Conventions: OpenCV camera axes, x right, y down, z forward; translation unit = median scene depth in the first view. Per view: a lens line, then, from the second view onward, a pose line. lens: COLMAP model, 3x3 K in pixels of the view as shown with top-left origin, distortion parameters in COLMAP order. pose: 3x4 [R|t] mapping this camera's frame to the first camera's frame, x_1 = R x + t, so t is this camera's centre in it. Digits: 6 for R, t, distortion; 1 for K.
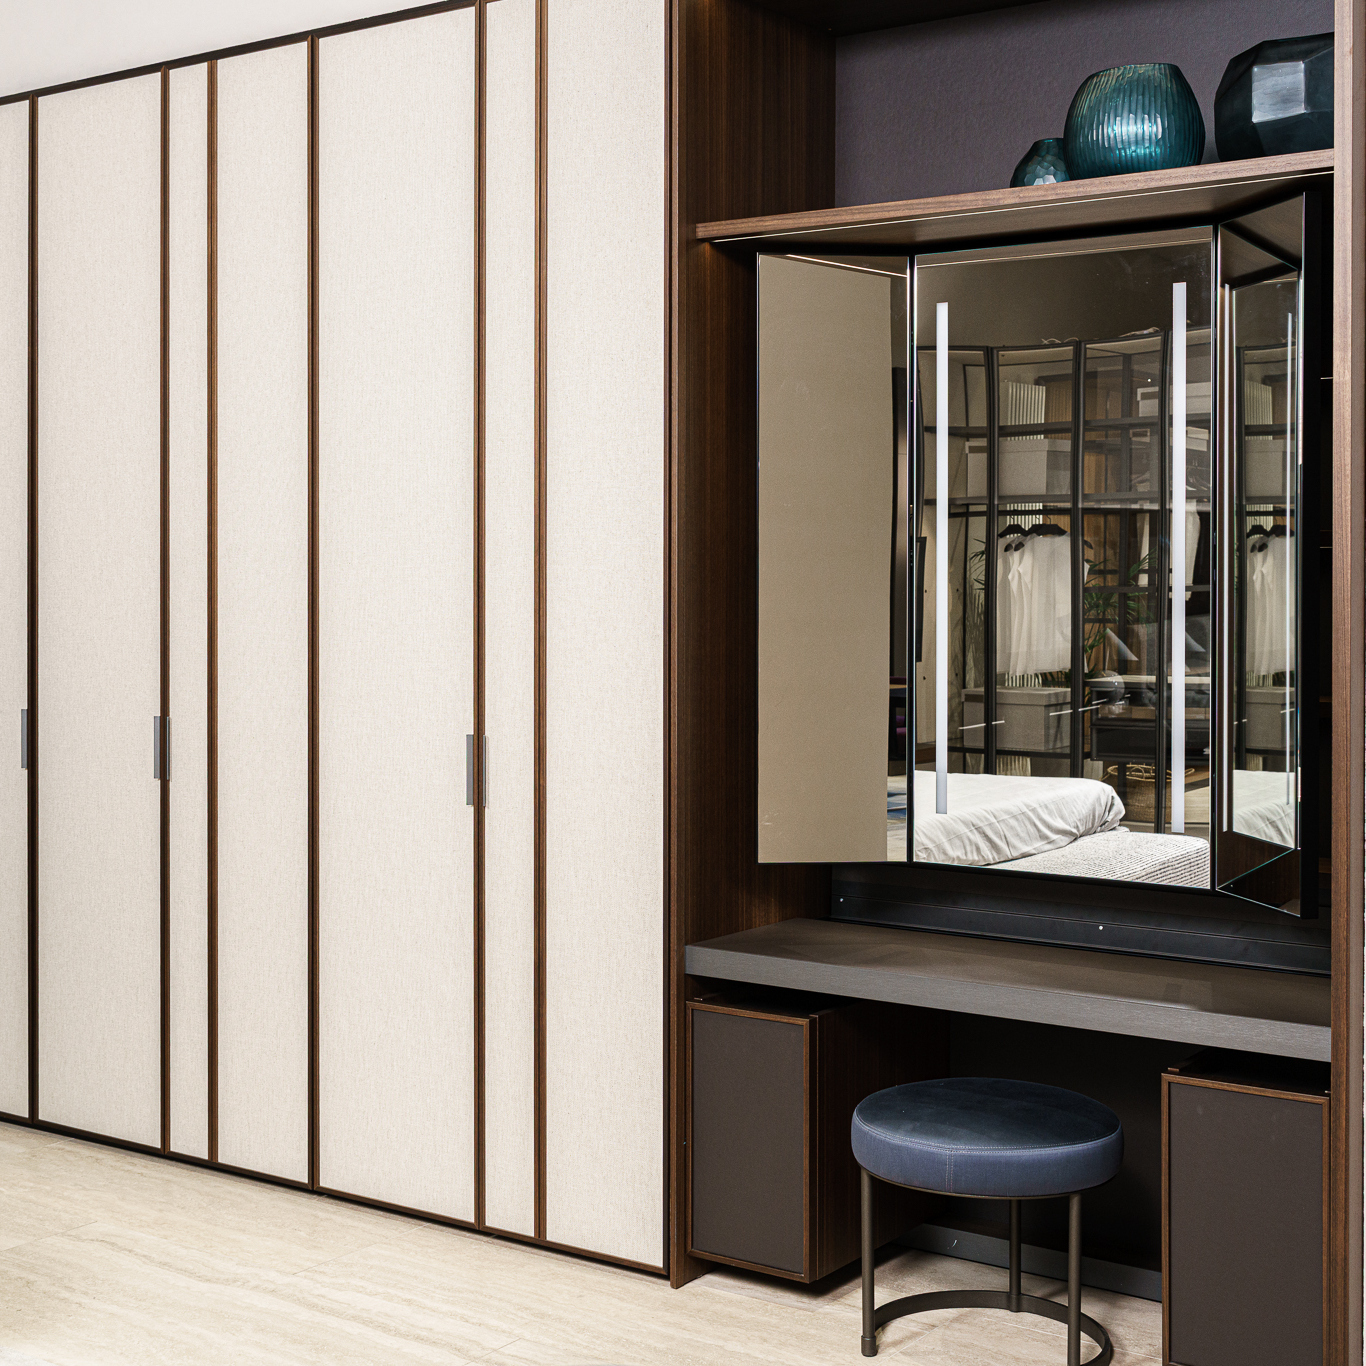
lens RADIAL K [[2124.1, 0, 689.6], [0, 2124.1, 609.6], [0, 0, 1]] dist [-0.009635, 0.028193]
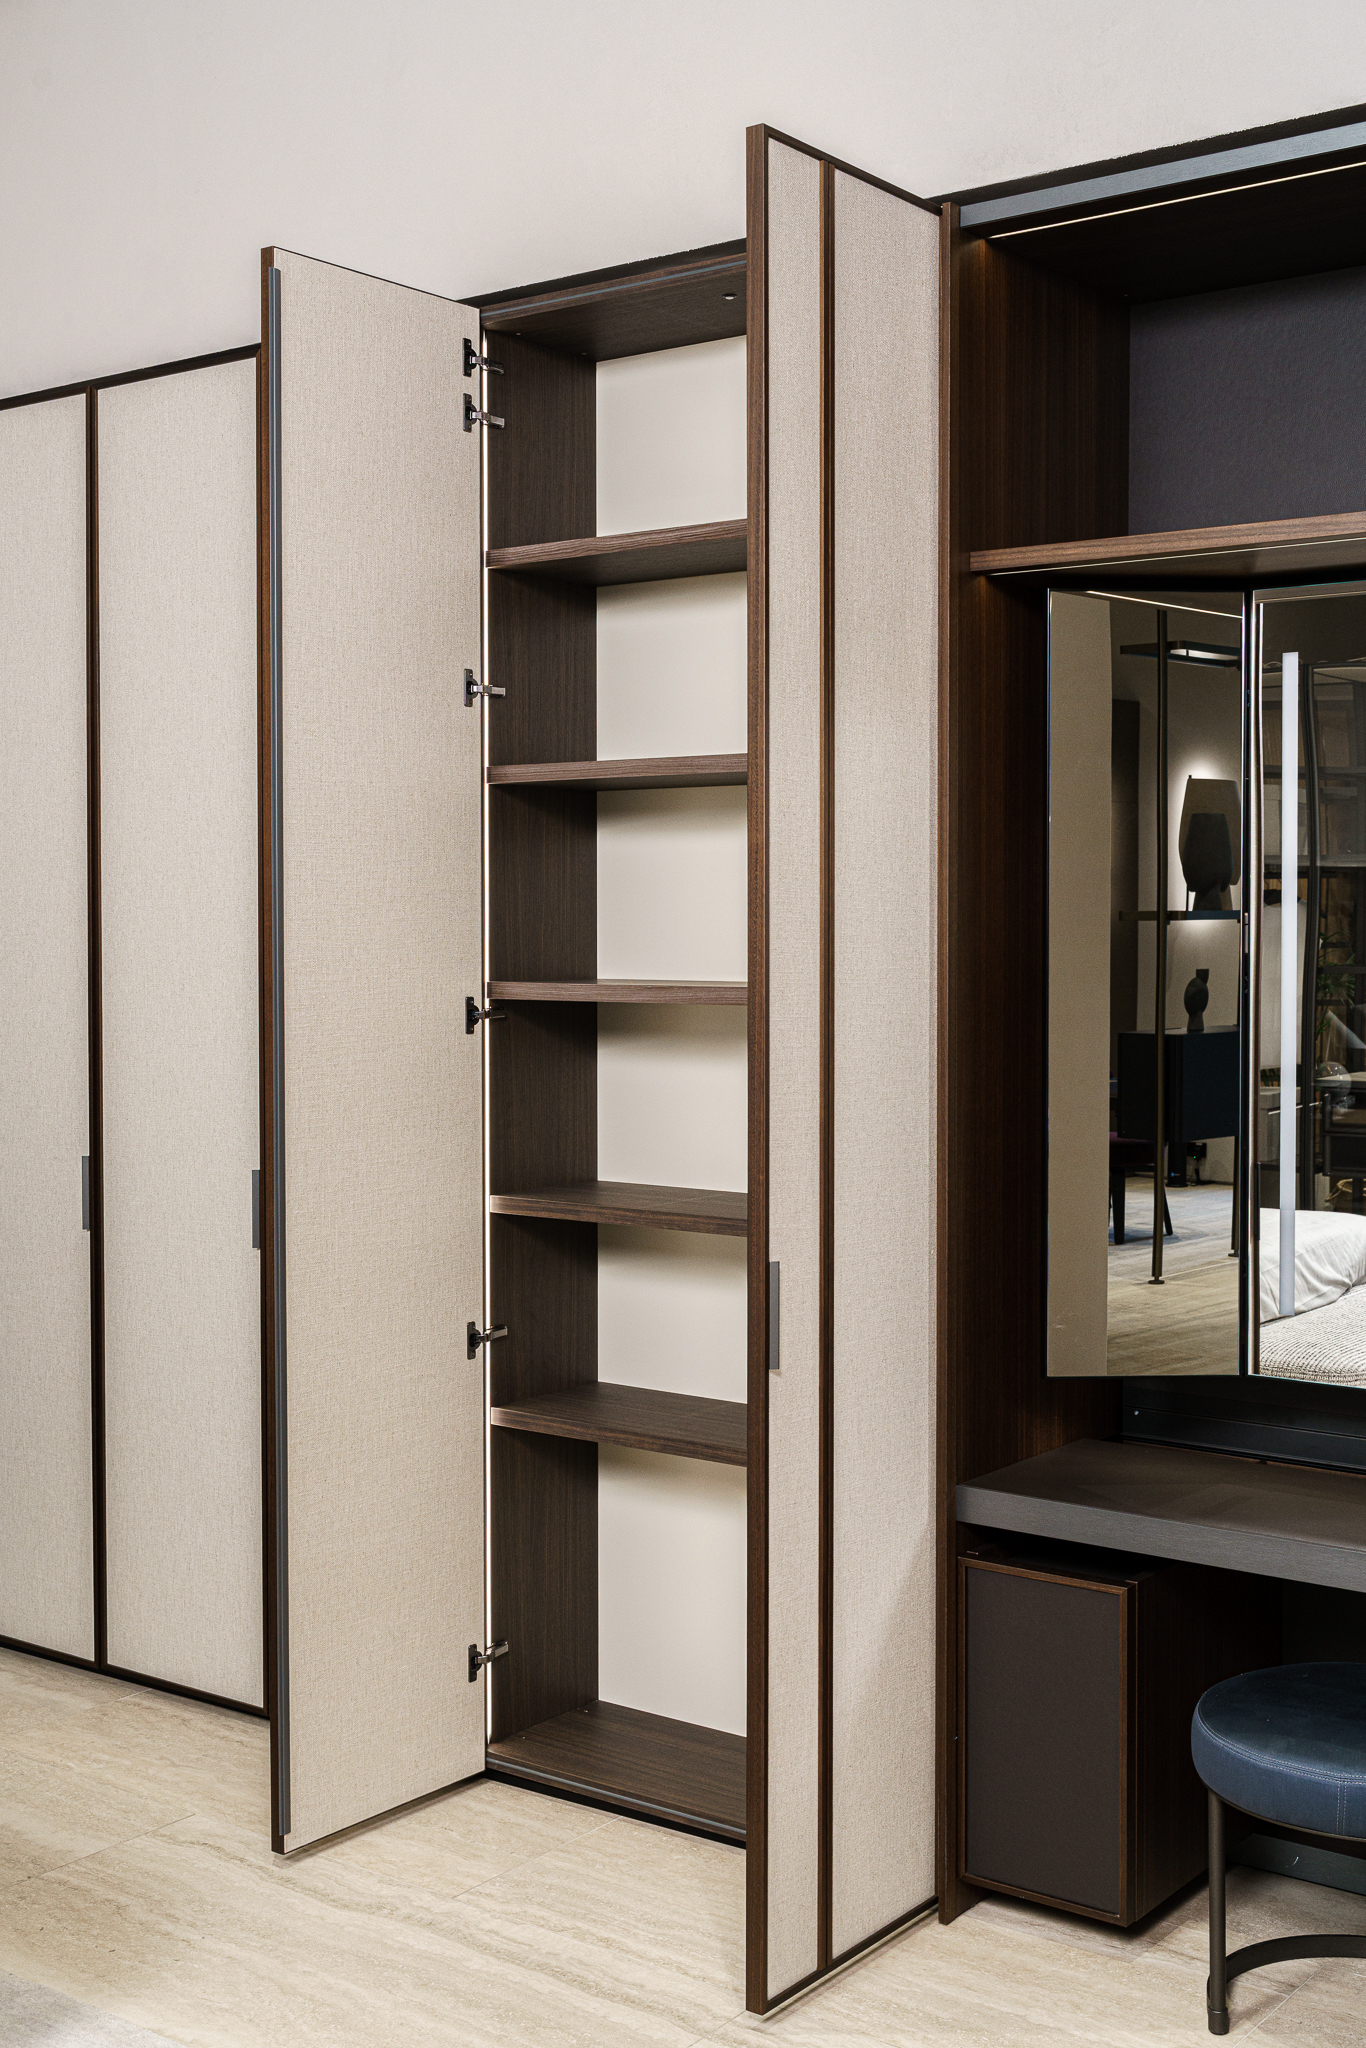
lens RADIAL K [[2429.5, 0, 690.1], [0, 2429.5, 1004.1], [0, 0, 1]] dist [0.006278, -0.016910]
pose [[0.999552, -0.002486, -0.029815, -0.072986], [0.003055, 0.999813, 0.019081, -0.034908], [0.029762, -0.019164, 0.999373, 0.112984]]
